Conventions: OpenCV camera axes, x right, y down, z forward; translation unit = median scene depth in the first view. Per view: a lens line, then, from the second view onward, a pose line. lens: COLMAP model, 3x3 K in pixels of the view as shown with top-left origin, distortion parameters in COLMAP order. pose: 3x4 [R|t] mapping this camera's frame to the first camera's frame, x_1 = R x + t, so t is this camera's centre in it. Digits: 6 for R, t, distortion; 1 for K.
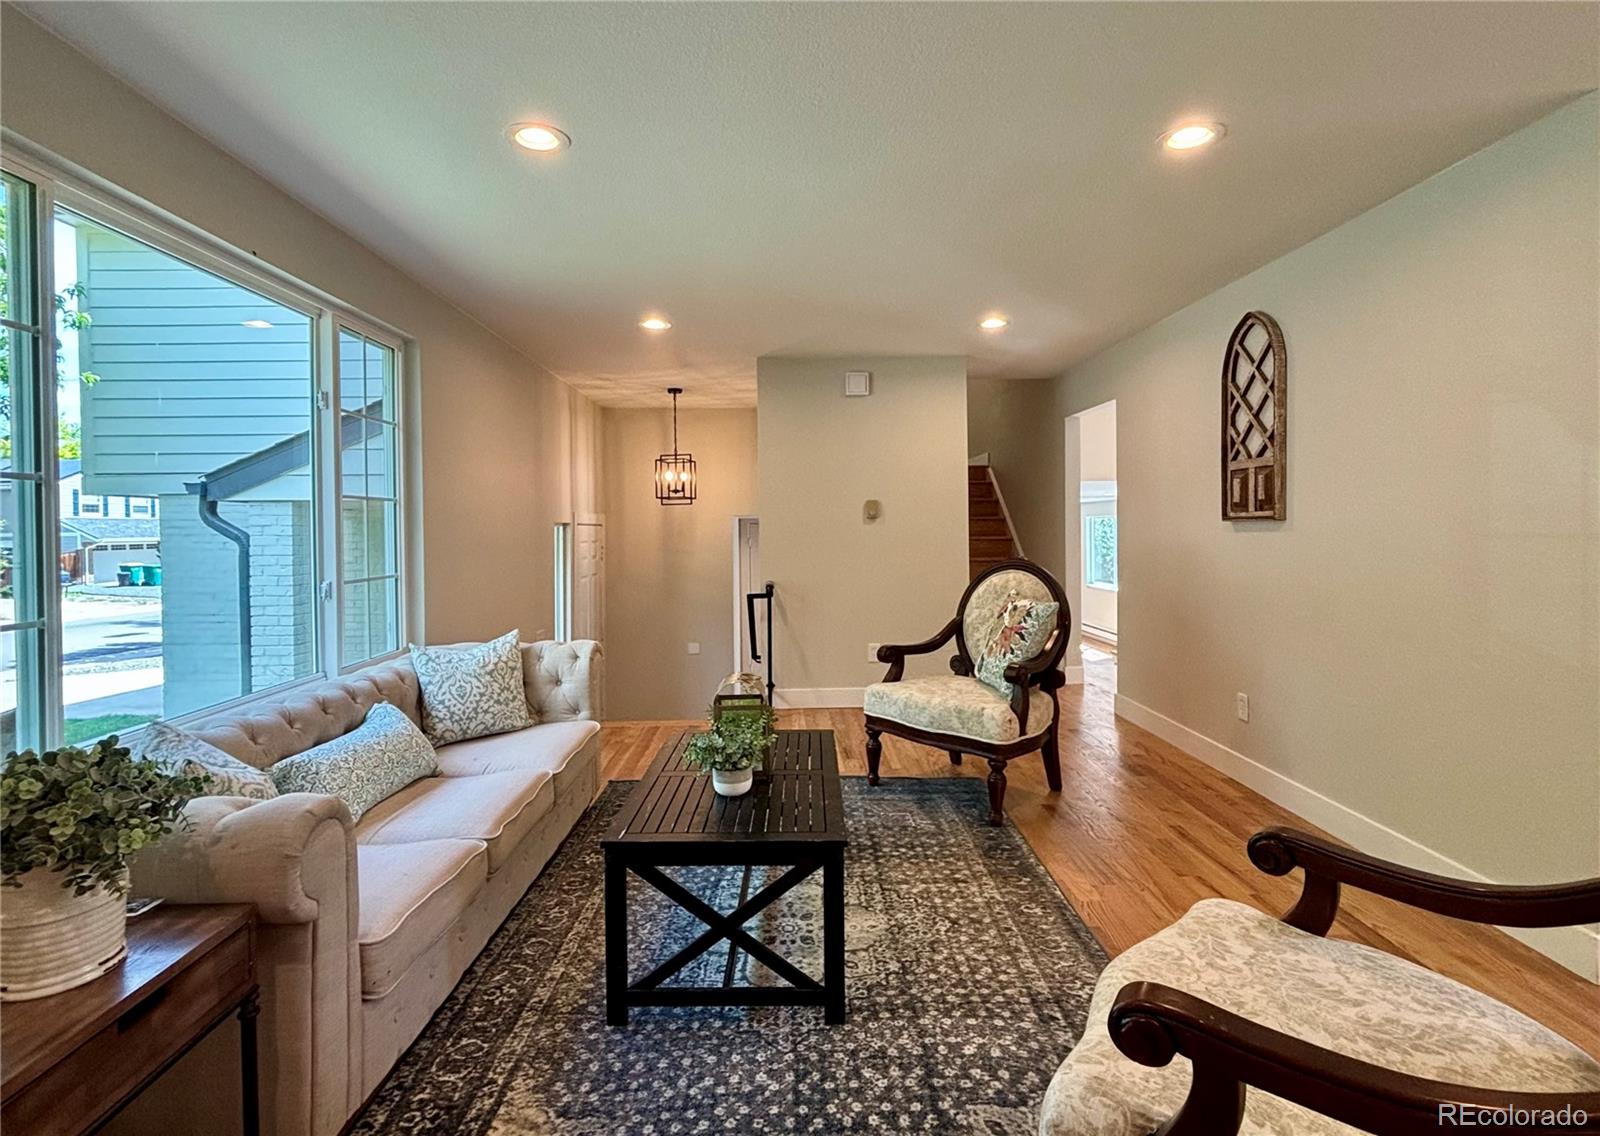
lens RADIAL K [[786.5, 0, 810.2], [0, 786.5, 531.9], [0, 0, 1]] dist [0.011456, -0.001335]
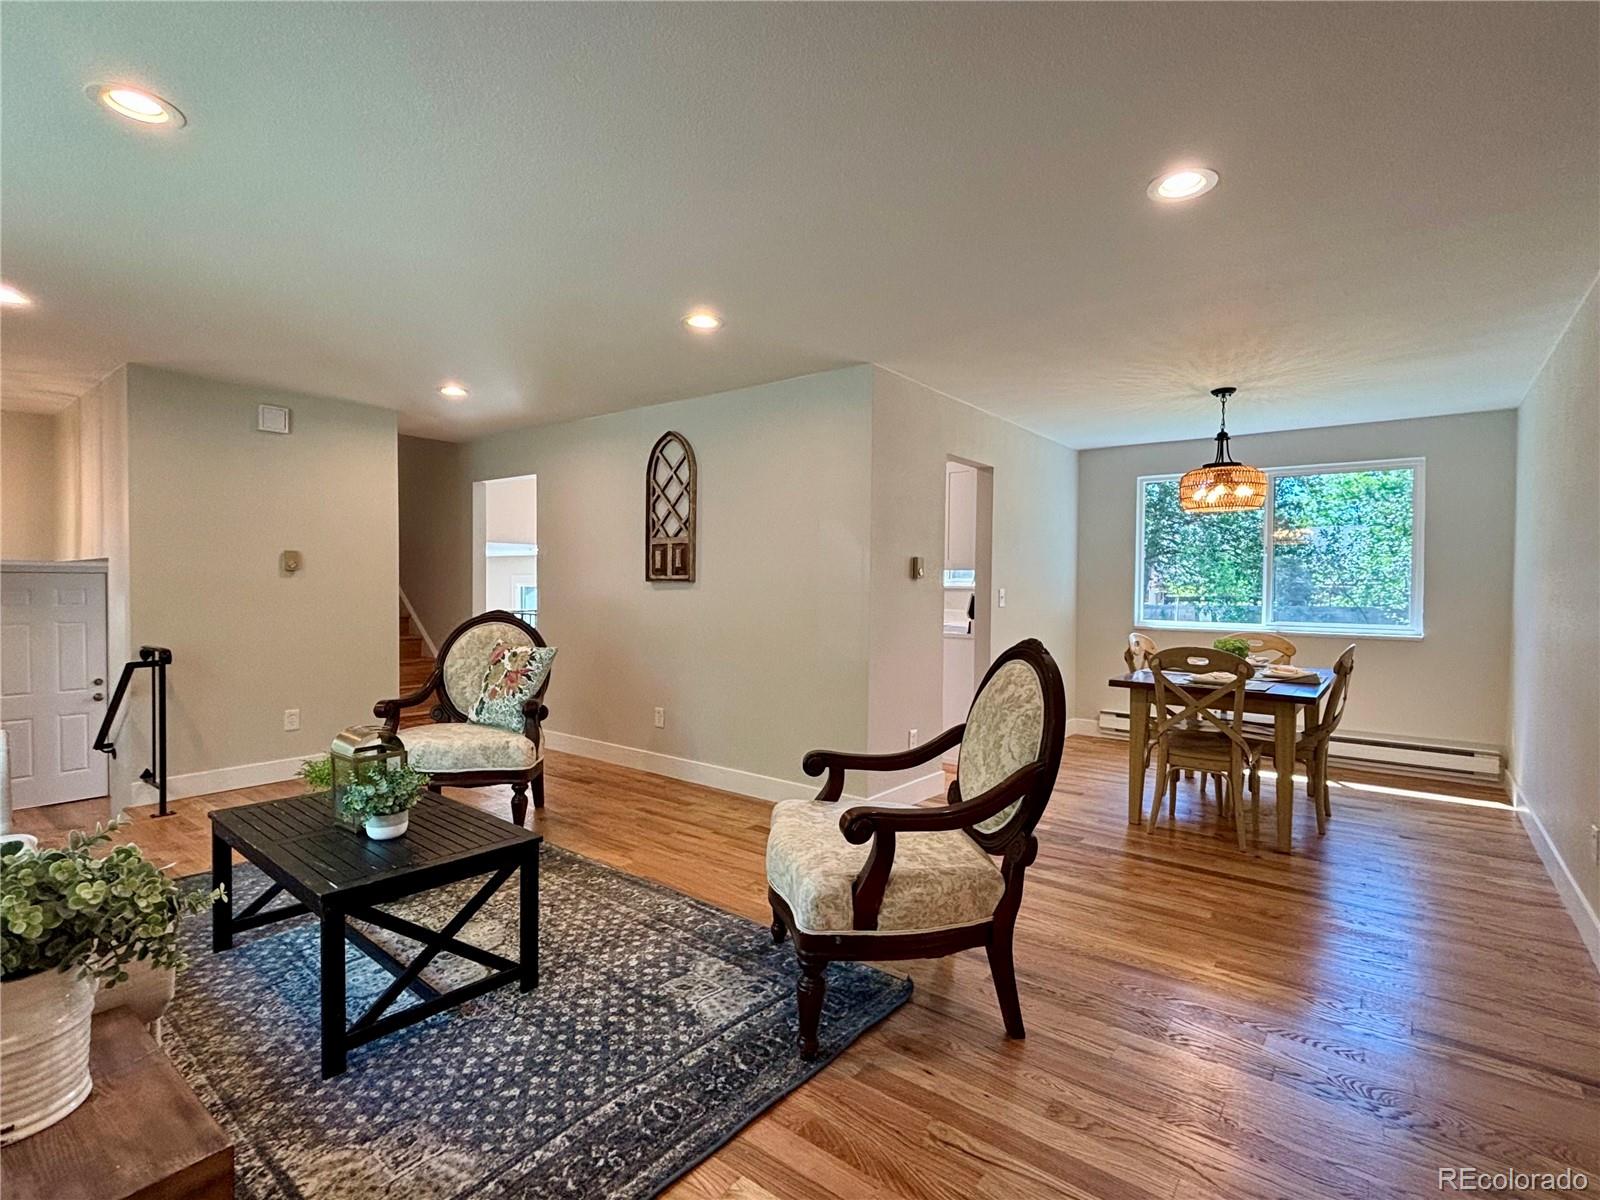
lens RADIAL K [[782.7, 0, 798.5], [0, 782.7, 601.1], [0, 0, 1]] dist [0.006117, 0.000393]
pose [[0.632630, 0.000353, 0.774454, -0.418614], [-0.010435, 0.999913, 0.008068, 0.006468], [-0.774384, -0.013185, 0.632579, -0.049510]]
